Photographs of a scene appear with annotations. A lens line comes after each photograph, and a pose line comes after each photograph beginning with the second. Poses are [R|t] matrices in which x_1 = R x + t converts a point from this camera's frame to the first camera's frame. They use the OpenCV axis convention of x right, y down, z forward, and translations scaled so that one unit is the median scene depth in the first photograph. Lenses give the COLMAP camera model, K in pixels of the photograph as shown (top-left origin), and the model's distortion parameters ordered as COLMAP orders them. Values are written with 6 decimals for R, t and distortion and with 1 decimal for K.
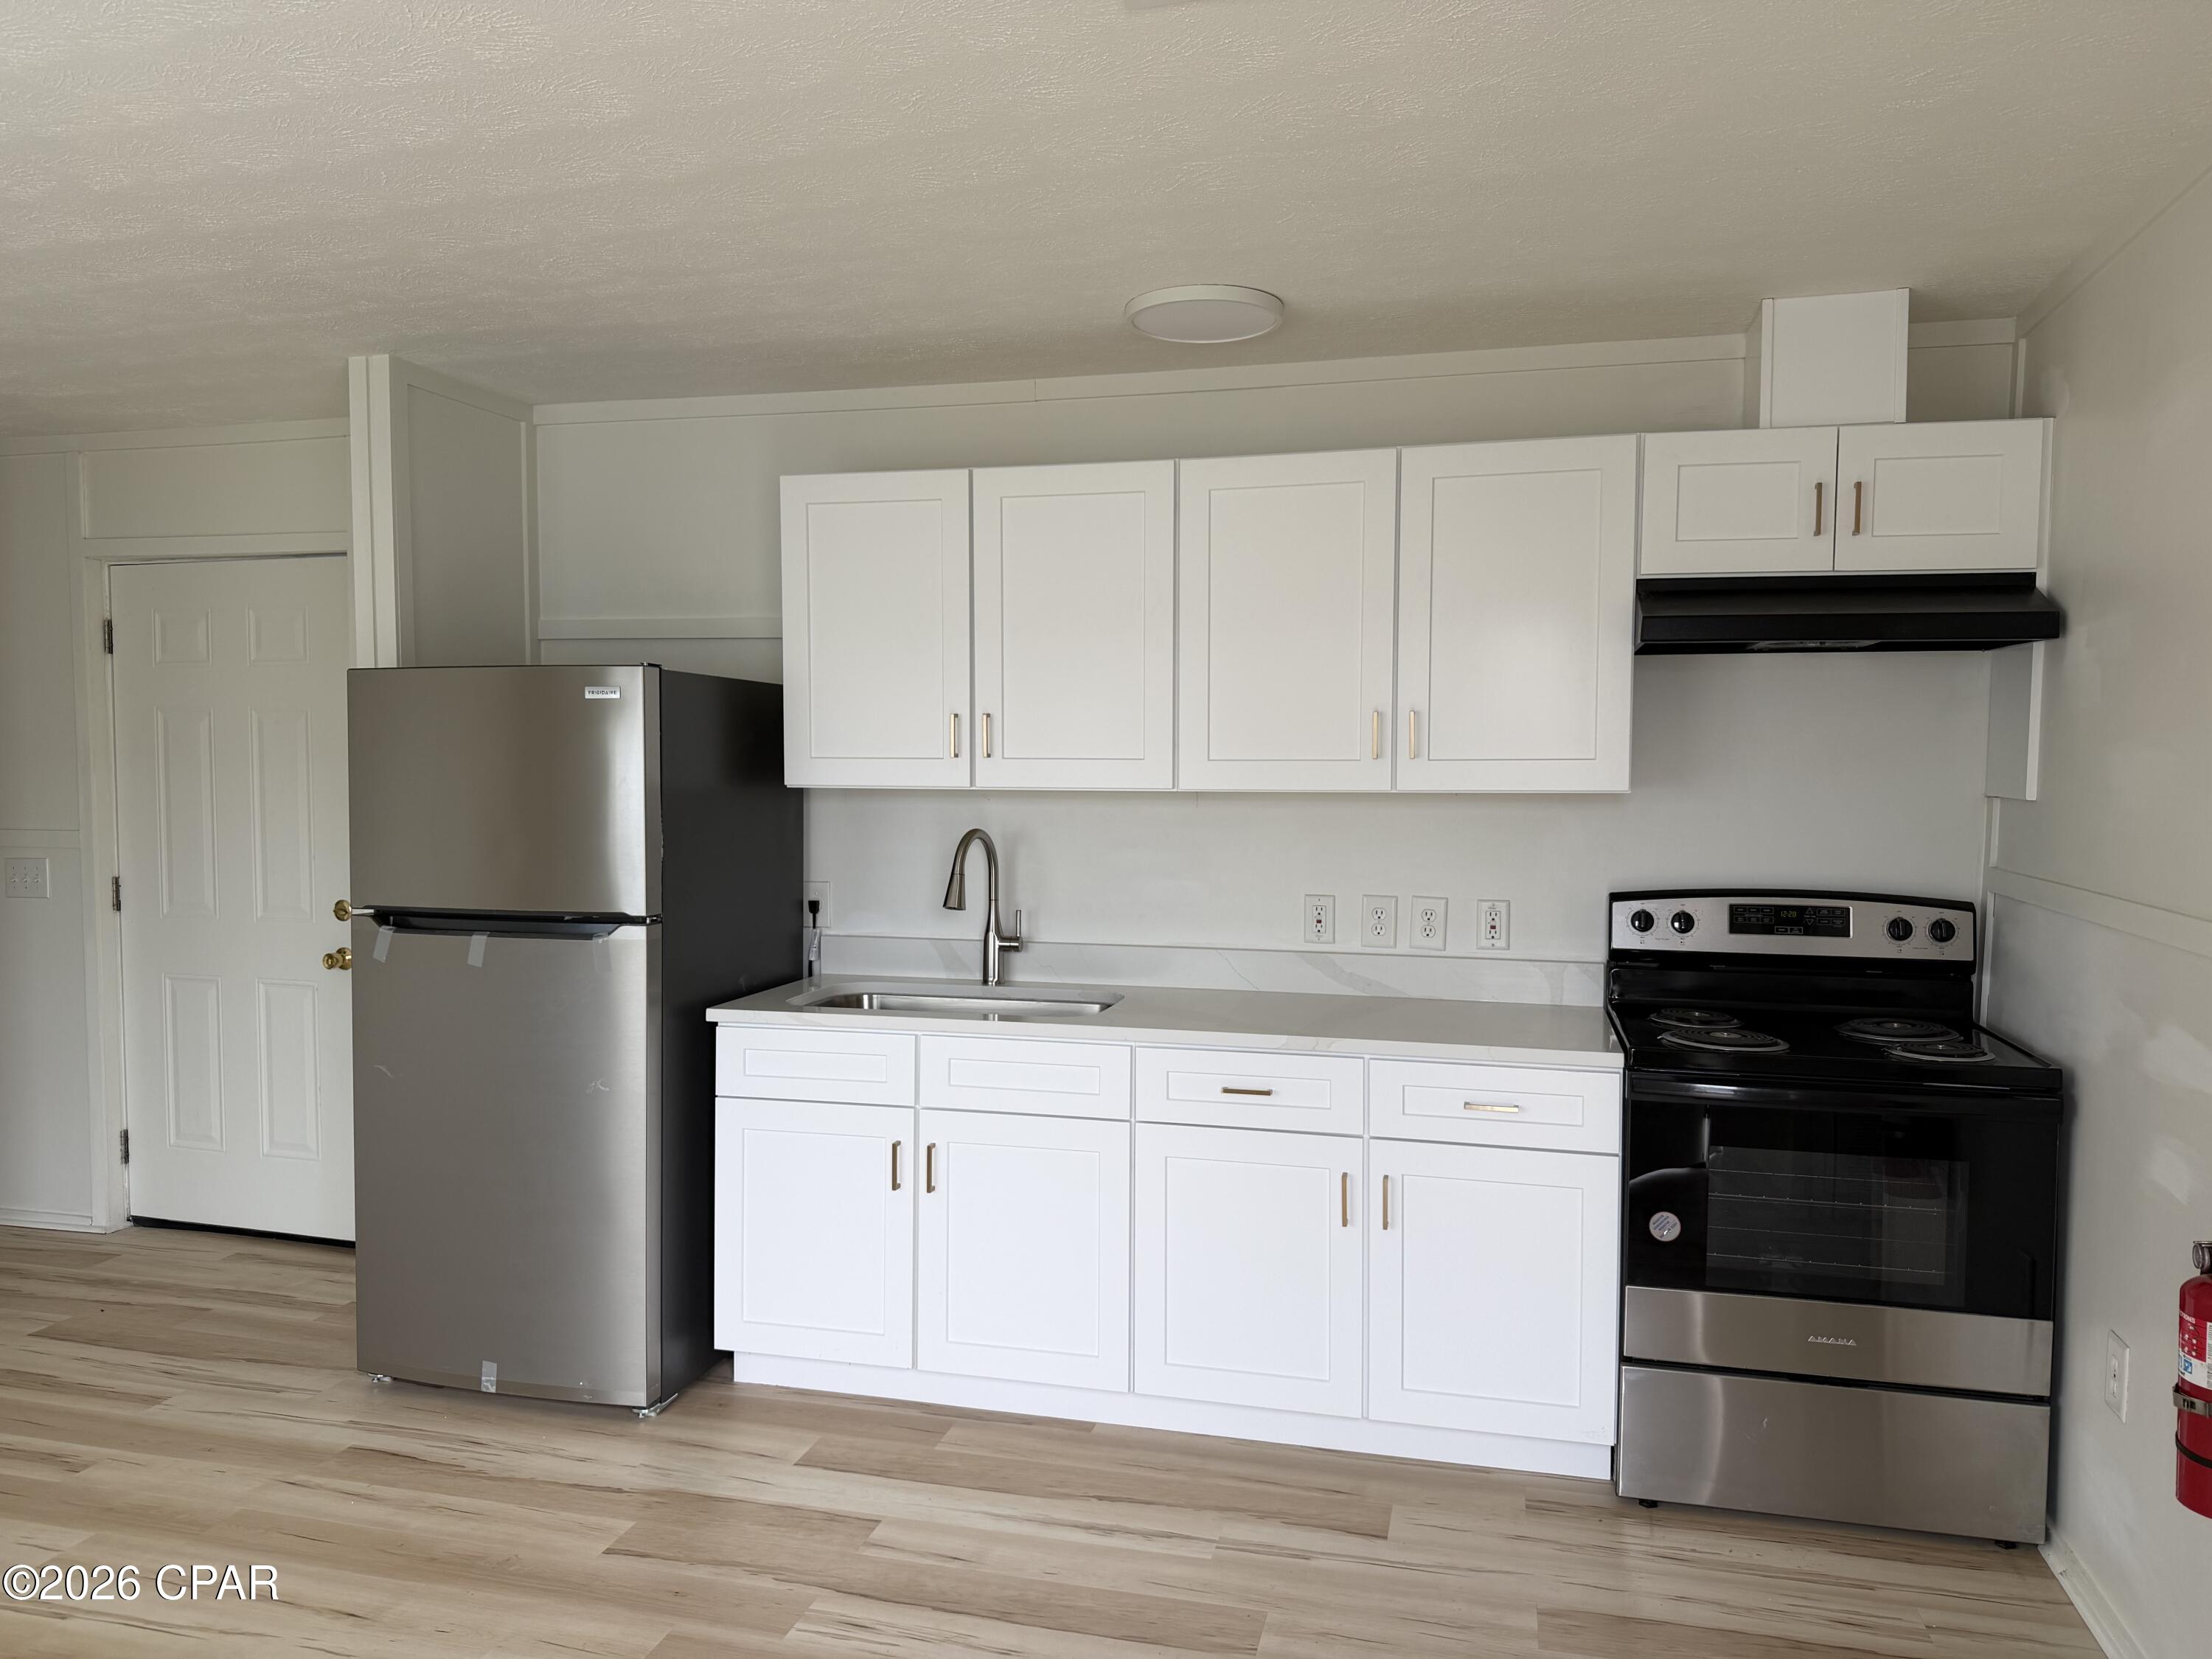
lens RADIAL K [[1521.7, 0, 1094.4], [0, 1521.7, 826.6], [0, 0, 1]] dist [0.002050, -0.010800]
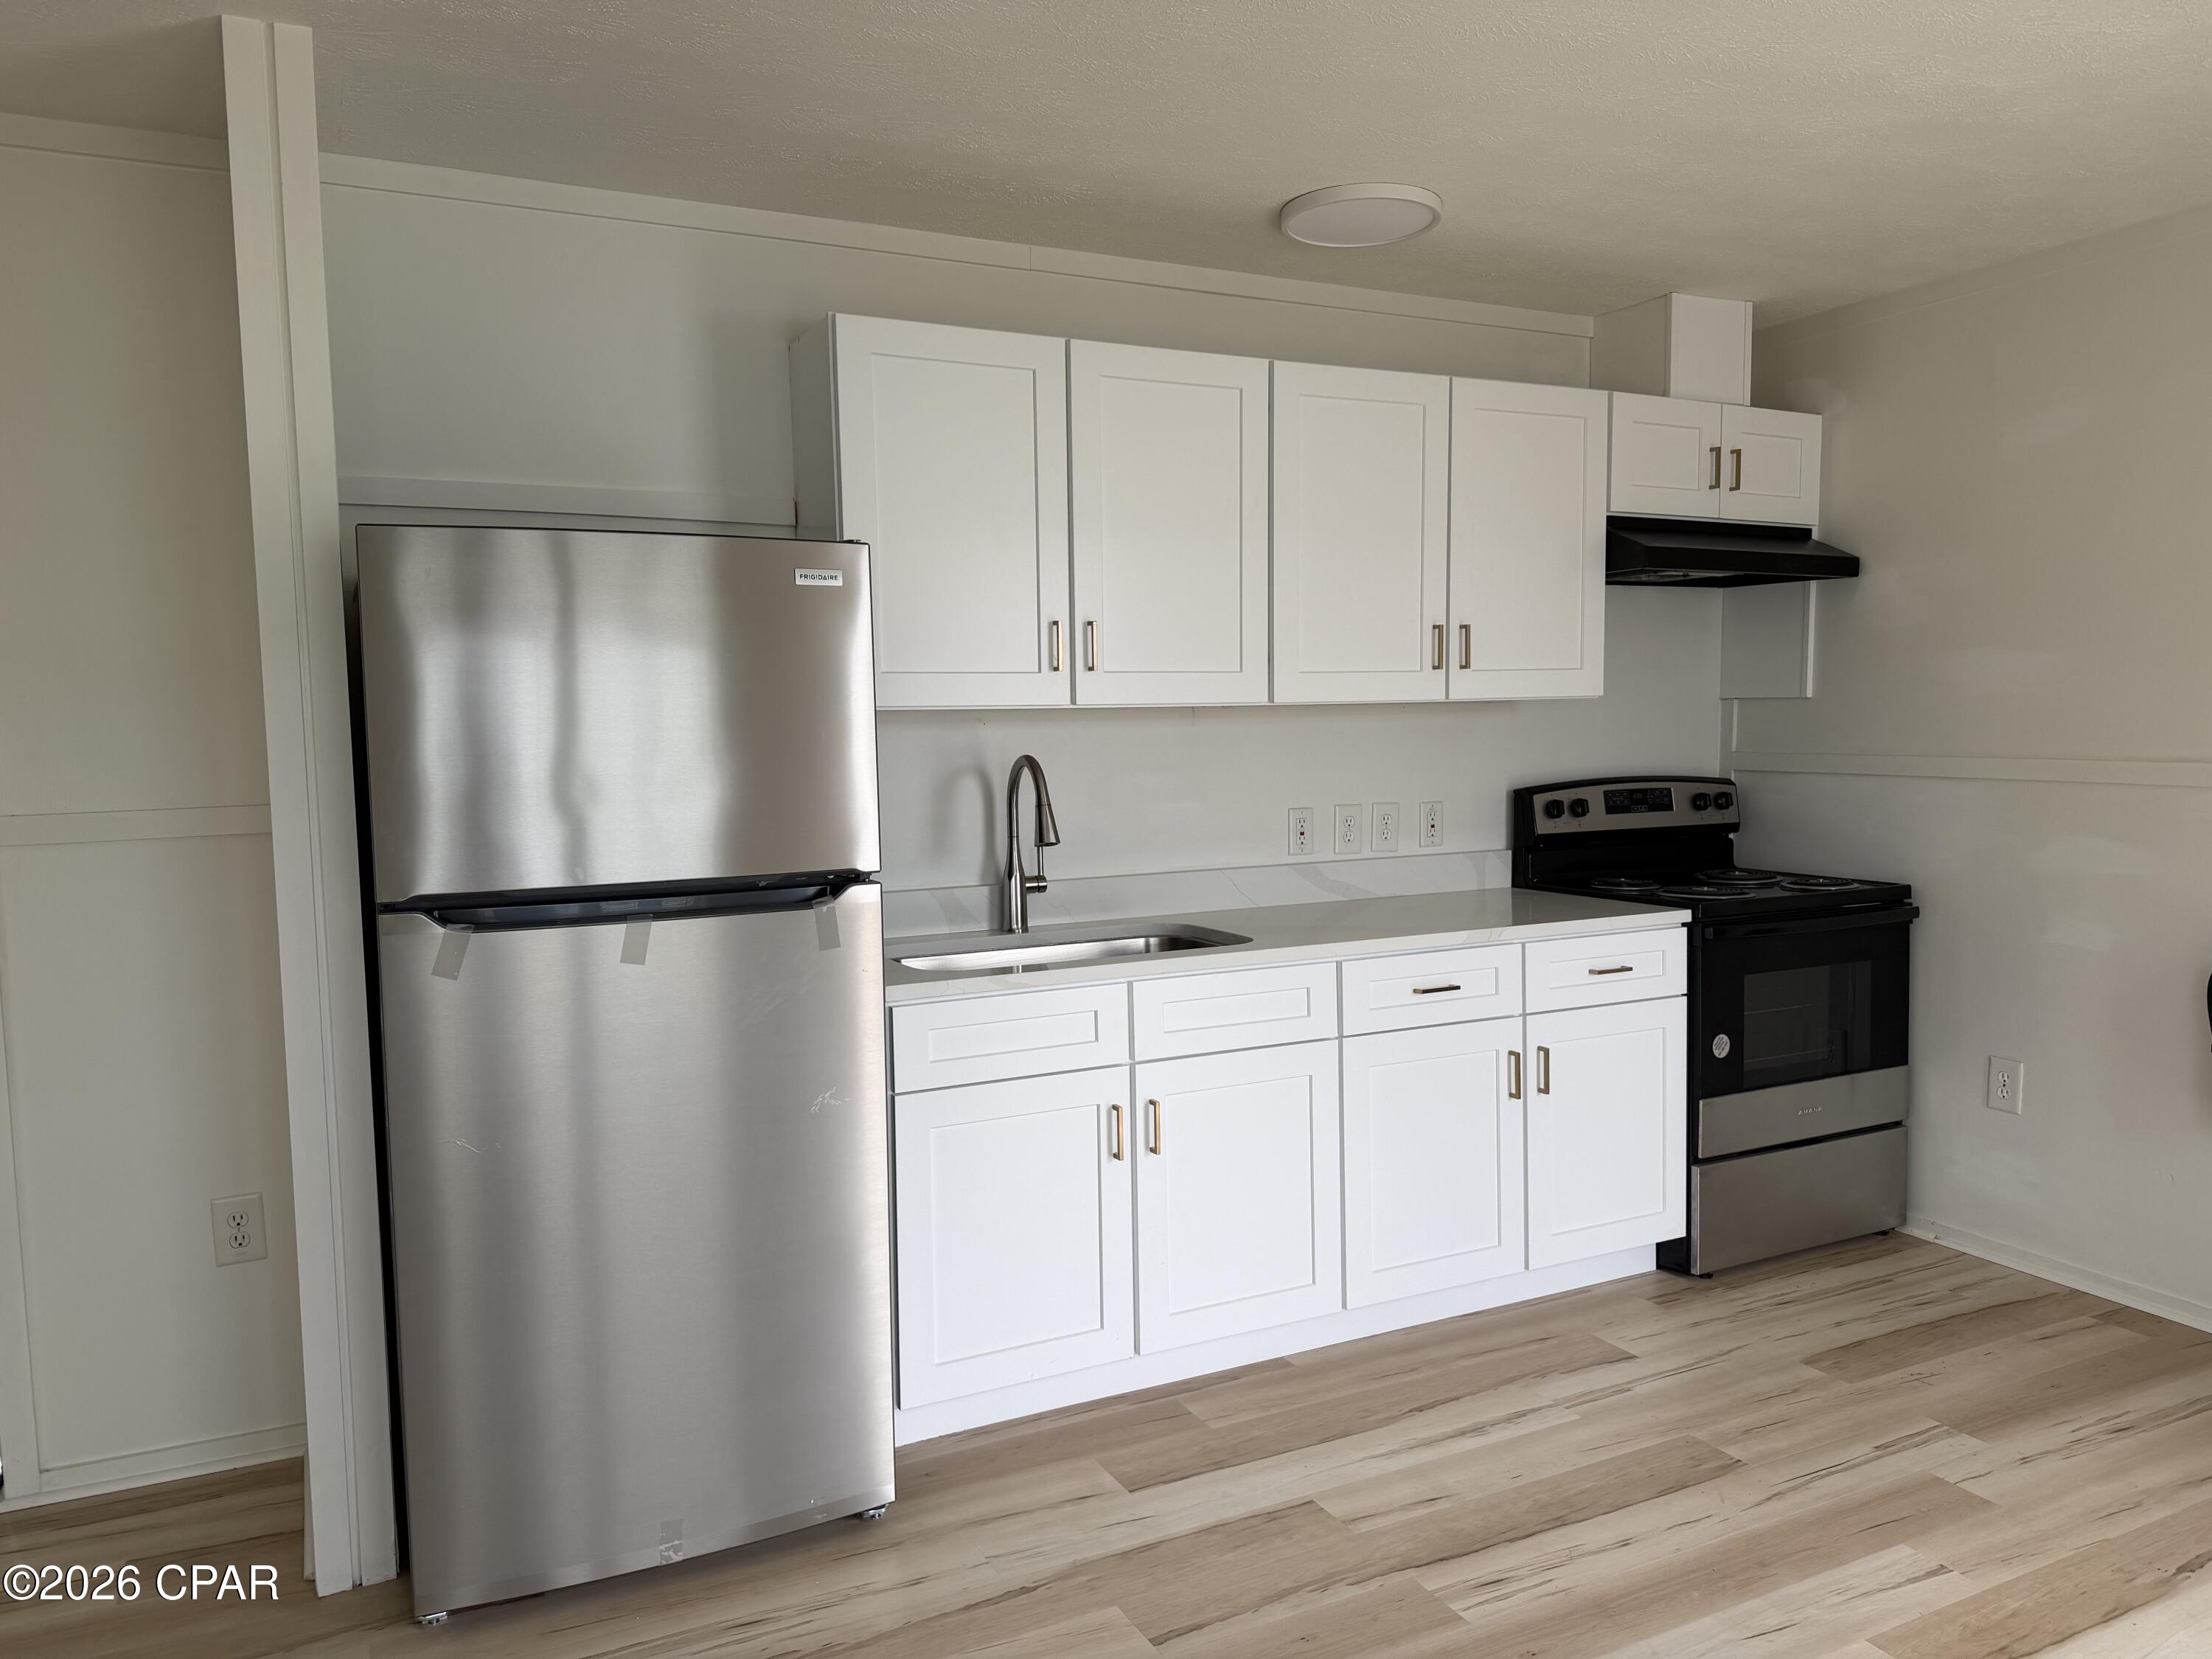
lens RADIAL K [[1521.7, 0, 1100.7], [0, 1521.7, 828.8], [0, 0, 1]] dist [0.002050, -0.010800]
pose [[0.768306, -0.065421, 0.636731, -0.701090], [0.050632, 0.997858, 0.041430, 0.011024], [-0.638077, 0.000408, 0.769972, 0.338985]]
